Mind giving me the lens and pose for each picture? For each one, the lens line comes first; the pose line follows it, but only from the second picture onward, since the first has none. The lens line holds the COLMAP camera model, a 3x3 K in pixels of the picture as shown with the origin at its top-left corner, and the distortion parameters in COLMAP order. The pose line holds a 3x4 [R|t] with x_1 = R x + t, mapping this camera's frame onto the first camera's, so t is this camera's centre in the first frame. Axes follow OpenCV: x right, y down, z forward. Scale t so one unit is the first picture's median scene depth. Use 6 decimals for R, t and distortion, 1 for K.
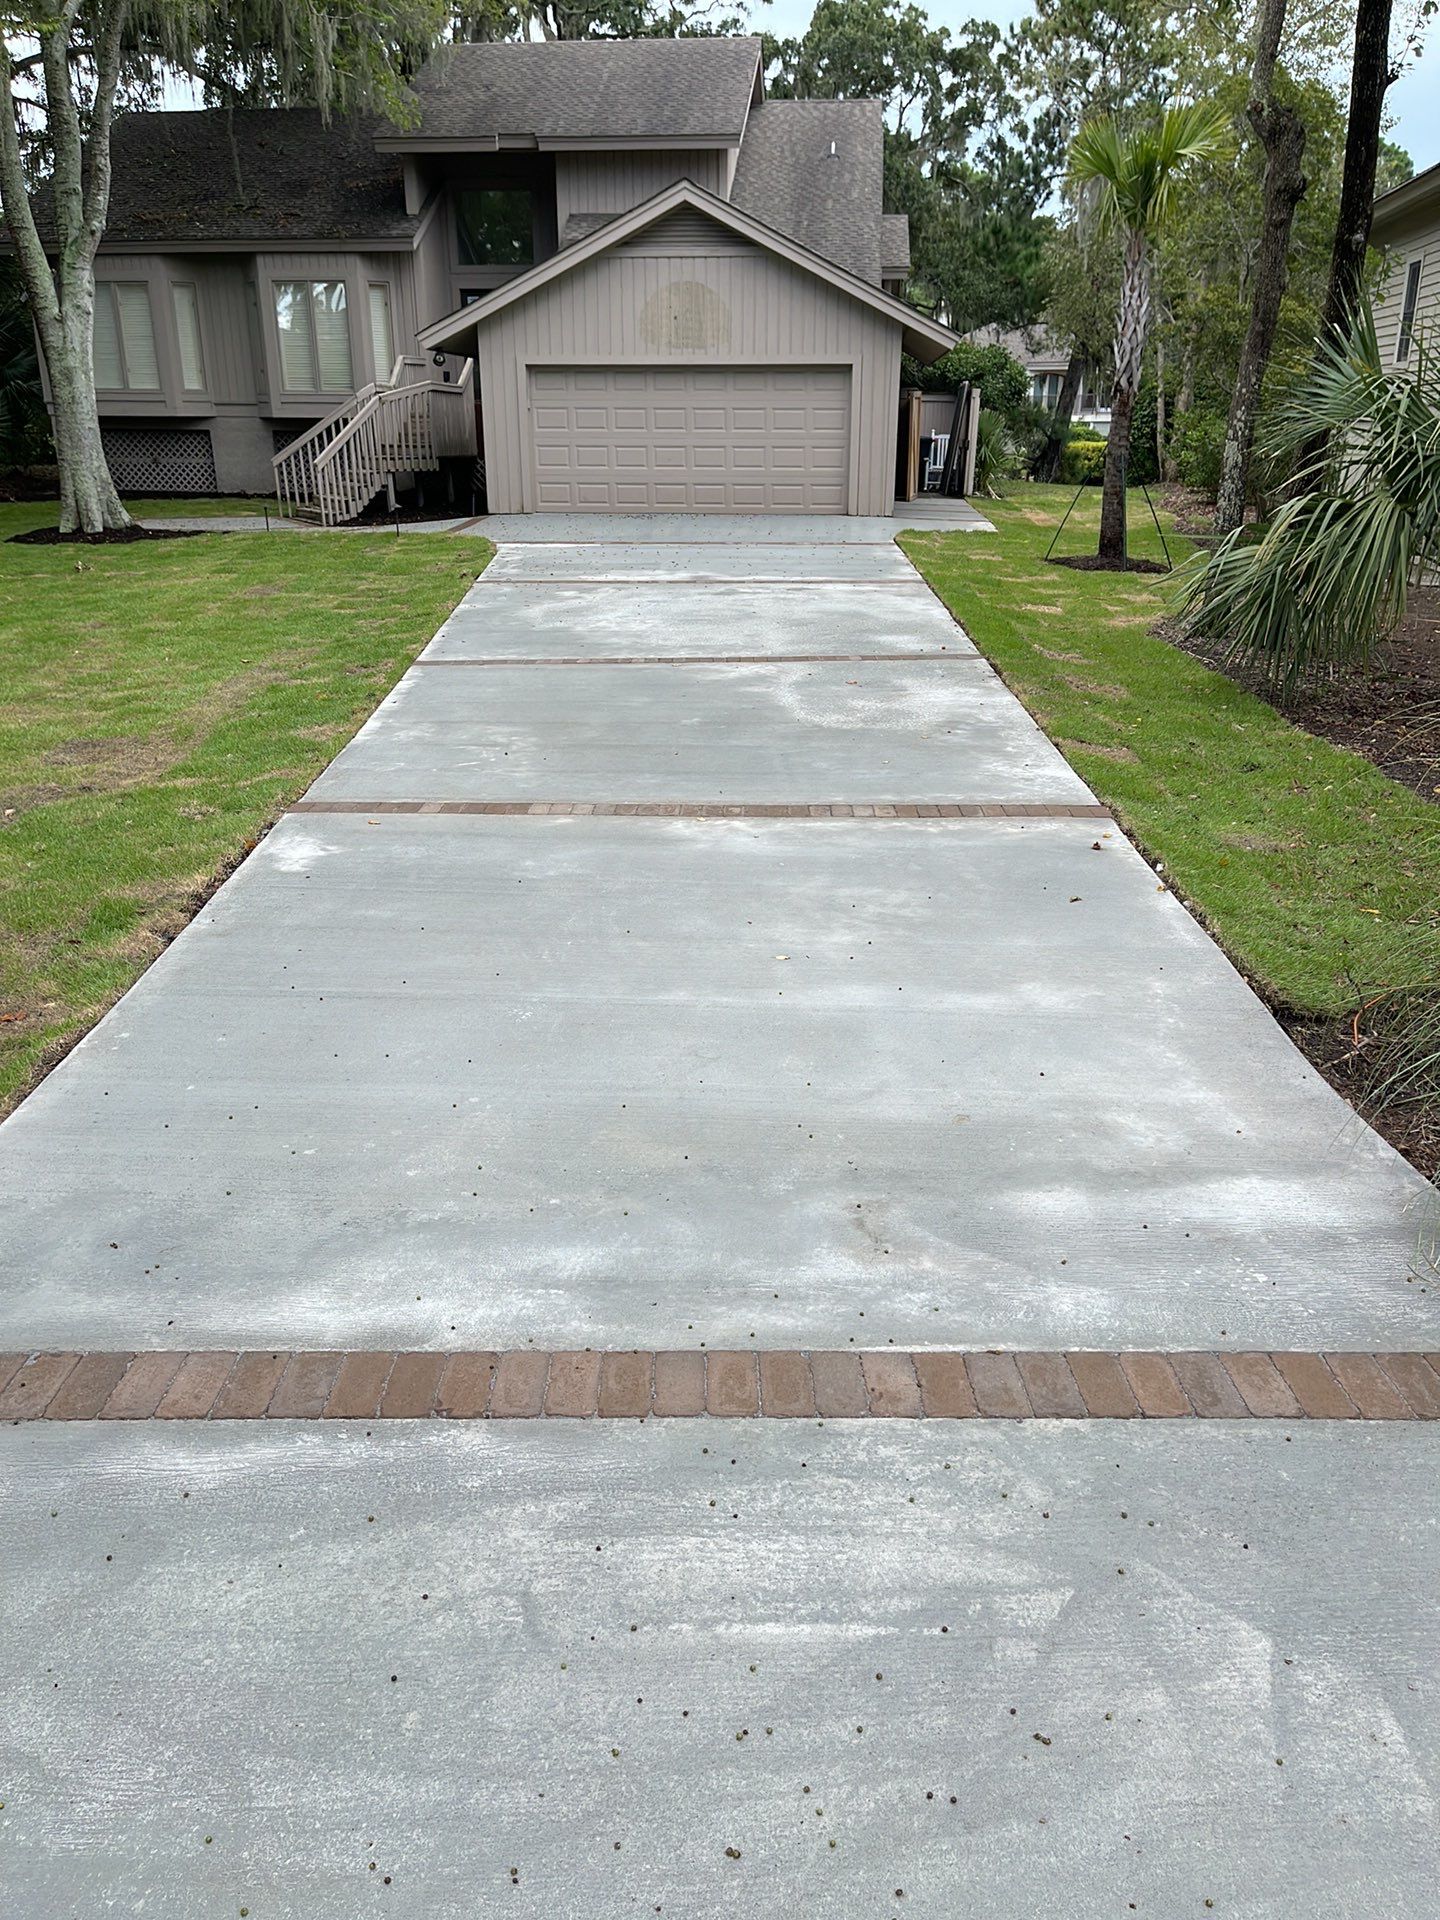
lens RADIAL K [[1447.6, 0, 728.2], [0, 1447.6, 965.6], [0, 0, 1]] dist [0.082906, -0.113488]
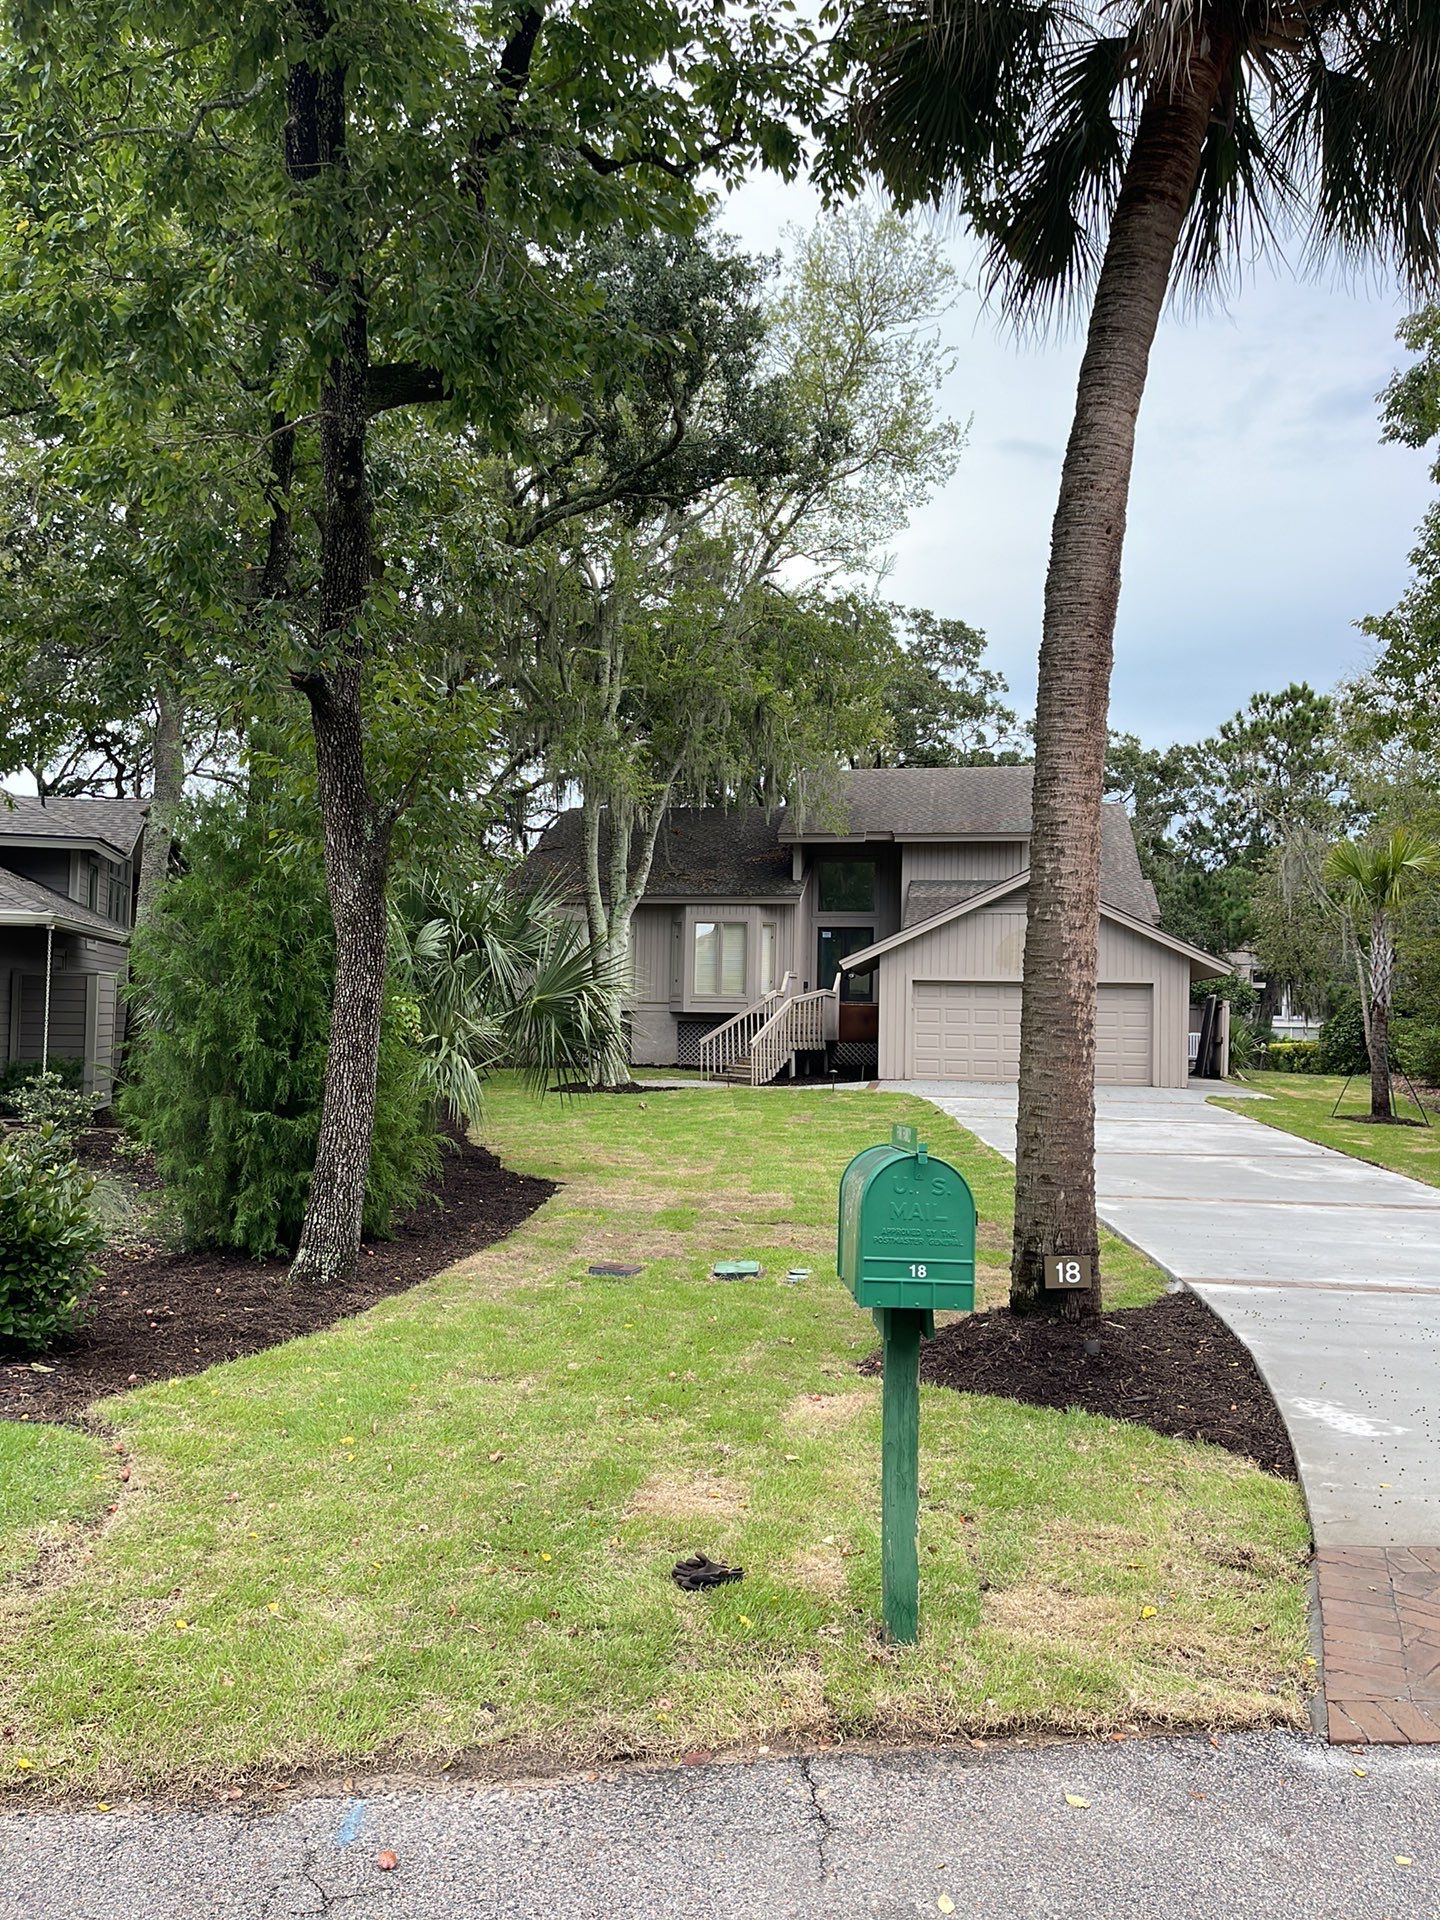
lens RADIAL K [[1442.9, 0, 721.6], [0, 1442.9, 981.4], [0, 0, 1]] dist [0.073501, -0.096463]
pose [[0.994337, 0.014968, -0.105215, -0.301230], [-0.053135, 0.927424, -0.370217, 0.206451], [0.092037, 0.373711, 0.922968, -0.537337]]
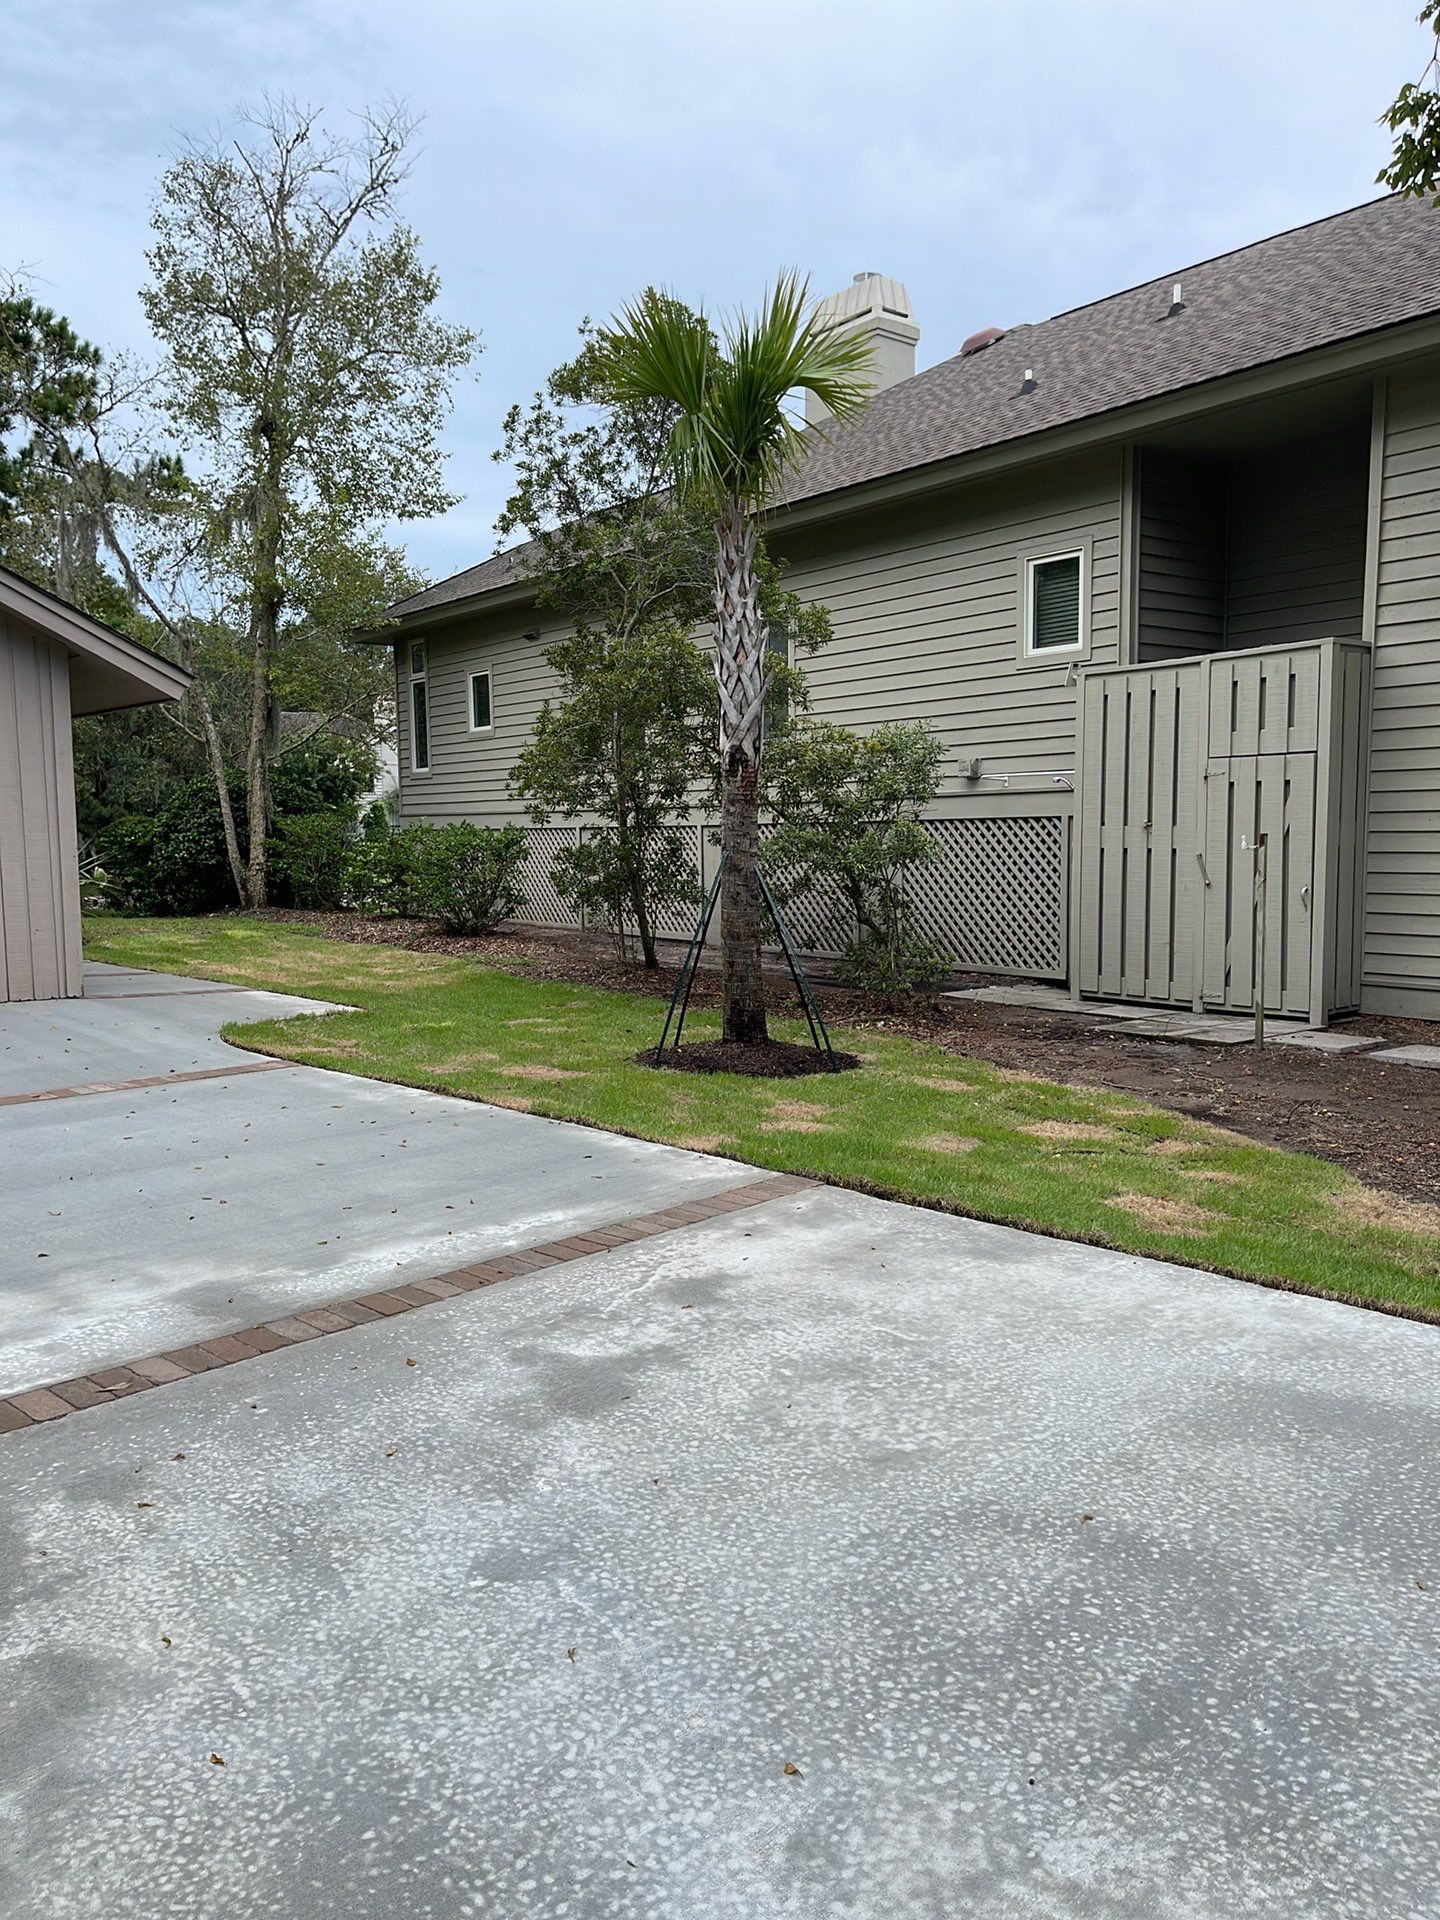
lens RADIAL K [[1442.9, 0, 721.6], [0, 1442.9, 981.4], [0, 0, 1]] dist [0.073501, -0.096463]
pose [[0.691883, -0.084181, 0.717086, -0.177348], [0.264751, 0.953580, -0.143503, -0.302930], [-0.671718, 0.289136, 0.682052, 0.839478]]
